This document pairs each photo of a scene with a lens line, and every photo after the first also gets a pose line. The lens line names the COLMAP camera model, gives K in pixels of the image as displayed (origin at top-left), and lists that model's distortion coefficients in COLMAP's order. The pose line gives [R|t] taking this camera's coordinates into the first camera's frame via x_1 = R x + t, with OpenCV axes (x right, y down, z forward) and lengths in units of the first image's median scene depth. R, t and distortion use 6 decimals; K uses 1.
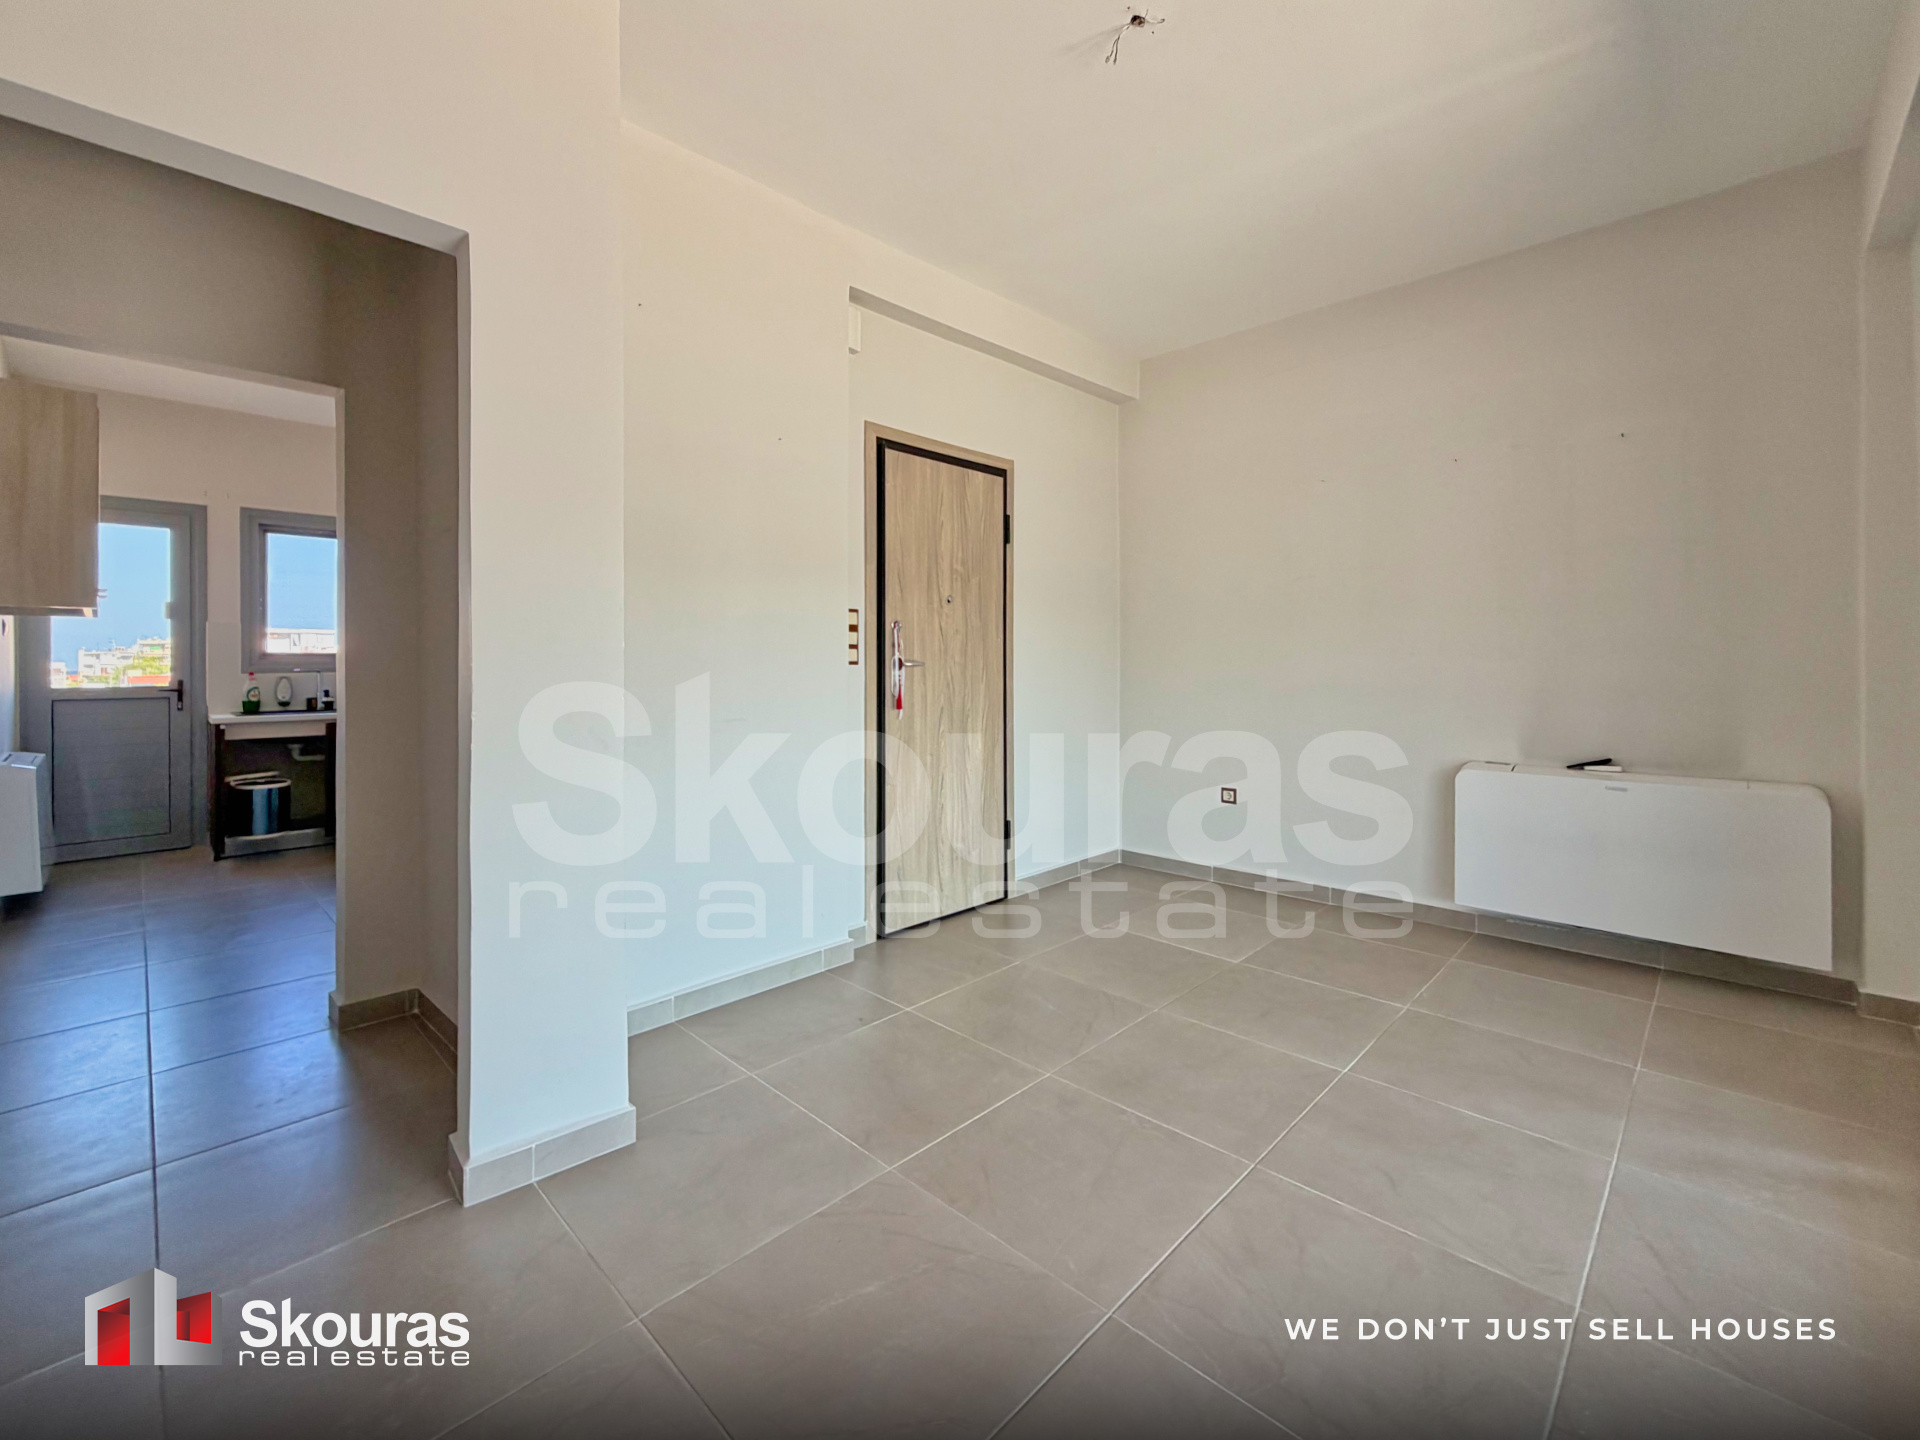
lens RADIAL K [[801.1, 0, 956.4], [0, 801.1, 666.4], [0, 0, 1]] dist [-0.000513, -0.000032]
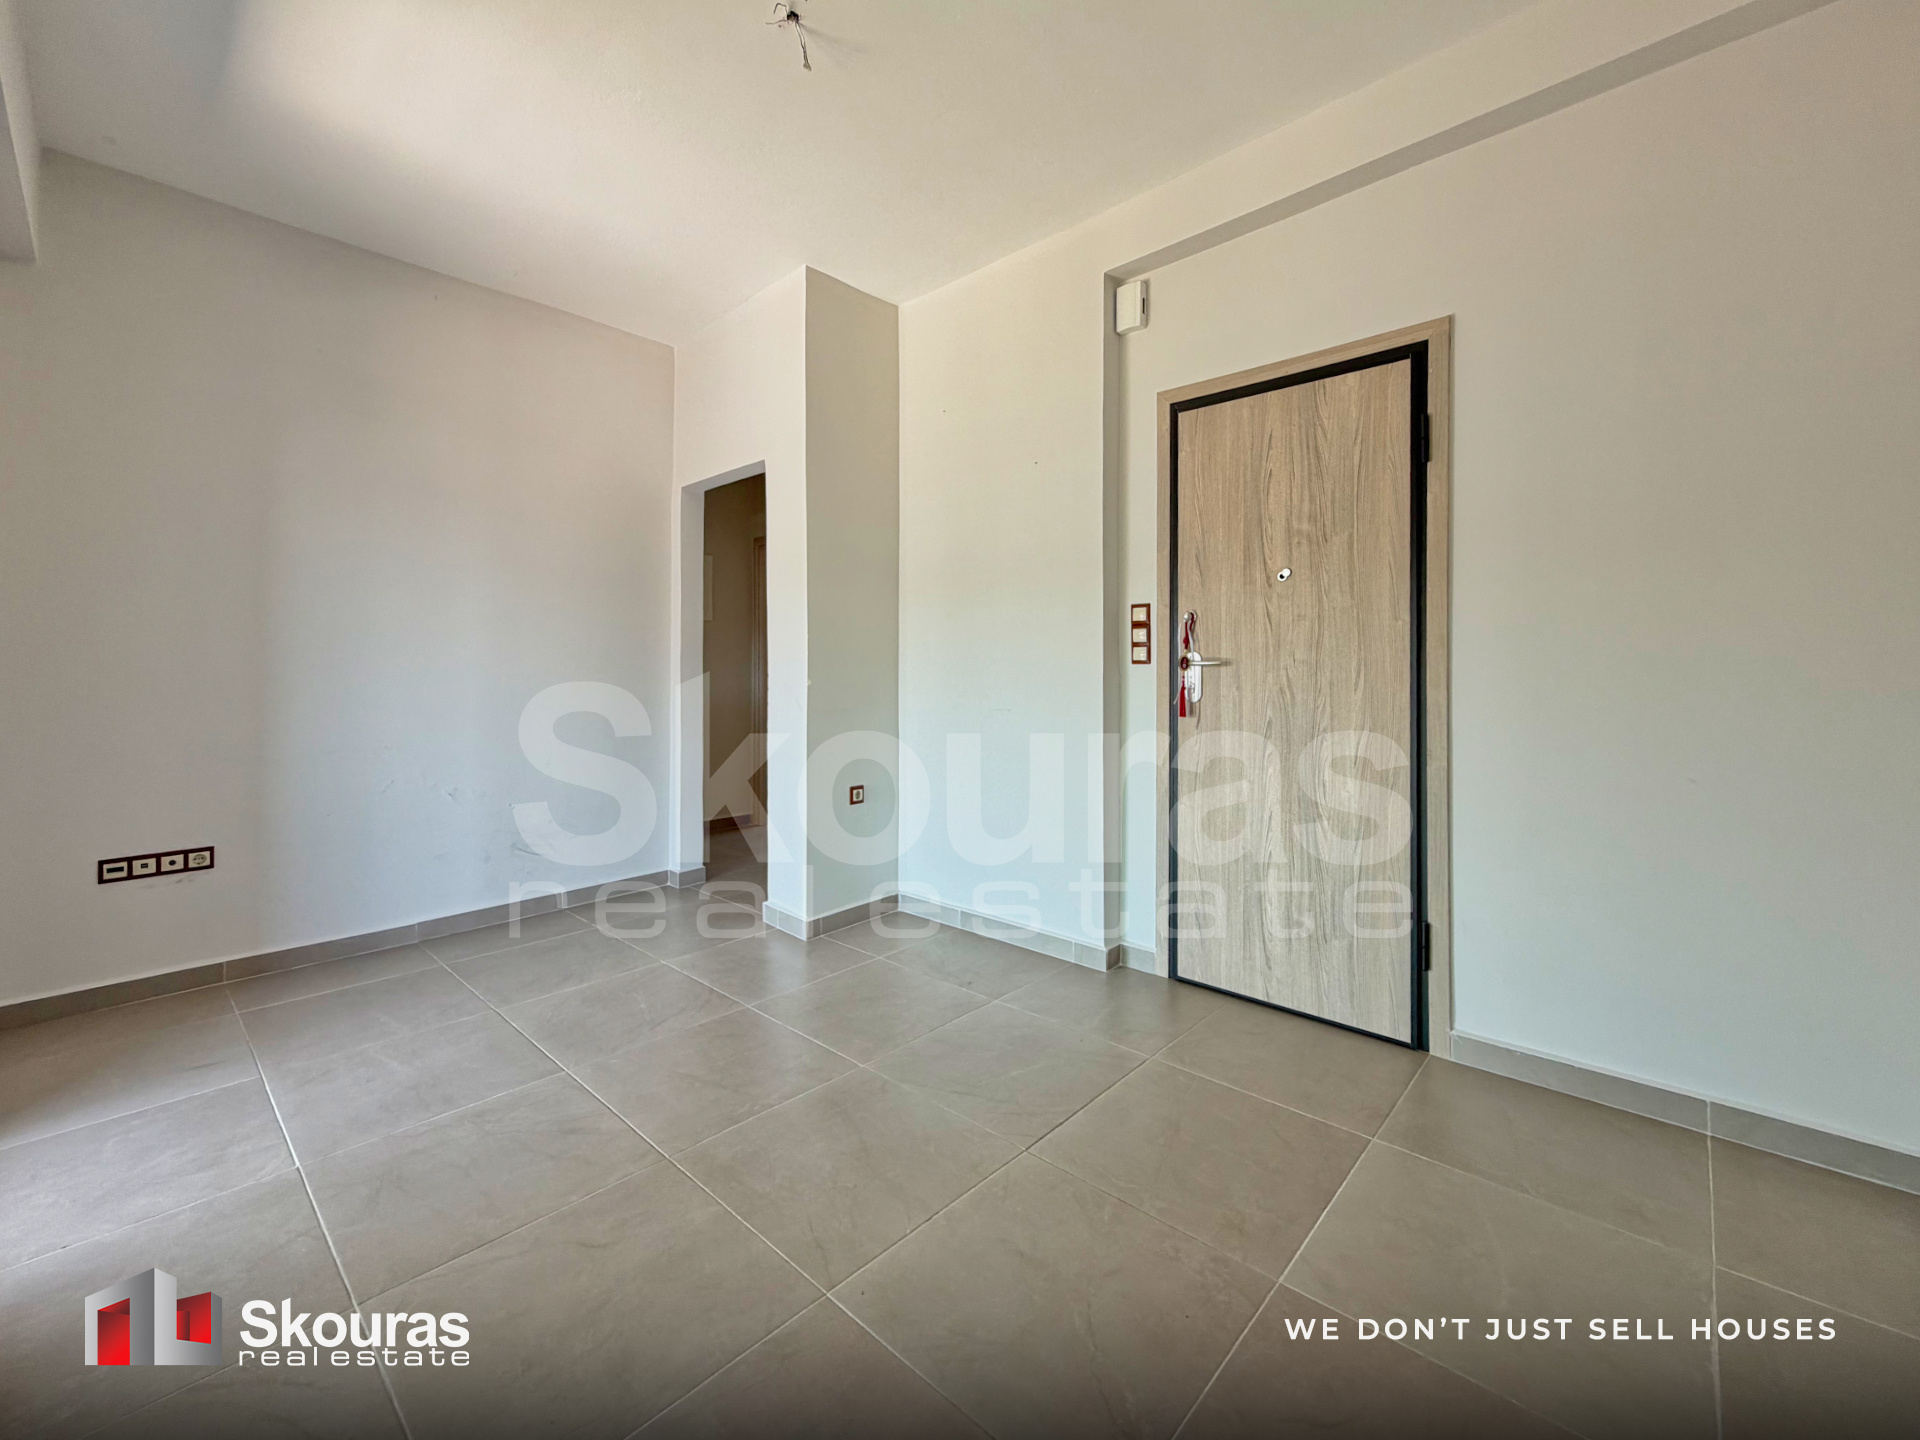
lens RADIAL K [[801.1, 0, 956.4], [0, 801.1, 666.4], [0, 0, 1]] dist [-0.000513, -0.000032]
pose [[0.035084, -0.001966, -0.999382, 0.717396], [-0.002740, 0.999994, -0.002064, 0.002869], [0.999381, 0.002811, 0.035078, 0.684108]]
